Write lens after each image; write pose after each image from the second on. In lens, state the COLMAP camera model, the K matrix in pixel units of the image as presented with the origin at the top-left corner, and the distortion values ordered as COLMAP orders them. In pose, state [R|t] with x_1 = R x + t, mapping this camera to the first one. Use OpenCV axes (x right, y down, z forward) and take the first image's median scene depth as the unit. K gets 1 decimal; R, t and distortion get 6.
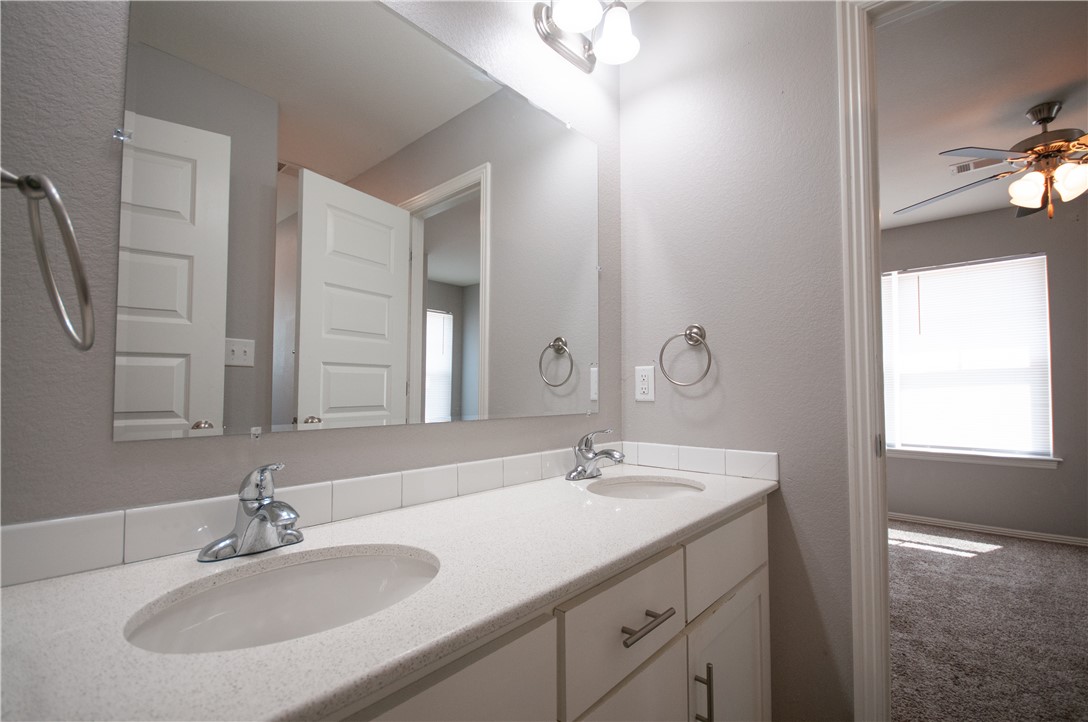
lens RADIAL K [[487.6, 0, 544.8], [0, 487.6, 364.1], [0, 0, 1]] dist [0.000110, -0.000731]
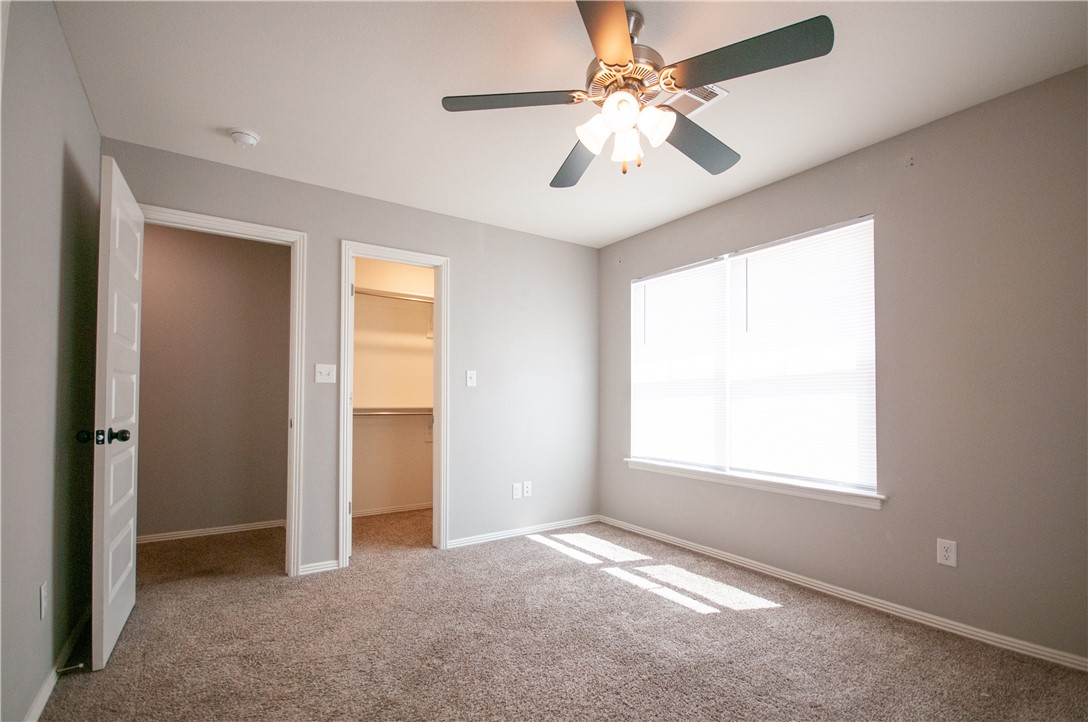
lens RADIAL K [[487.6, 0, 555.5], [0, 487.6, 385.0], [0, 0, 1]] dist [0.000110, -0.000731]
pose [[0.970088, -0.000492, -0.242752, 0.746163], [0.006224, 0.999720, 0.022848, 0.006939], [0.242673, -0.023676, 0.969819, 0.166753]]
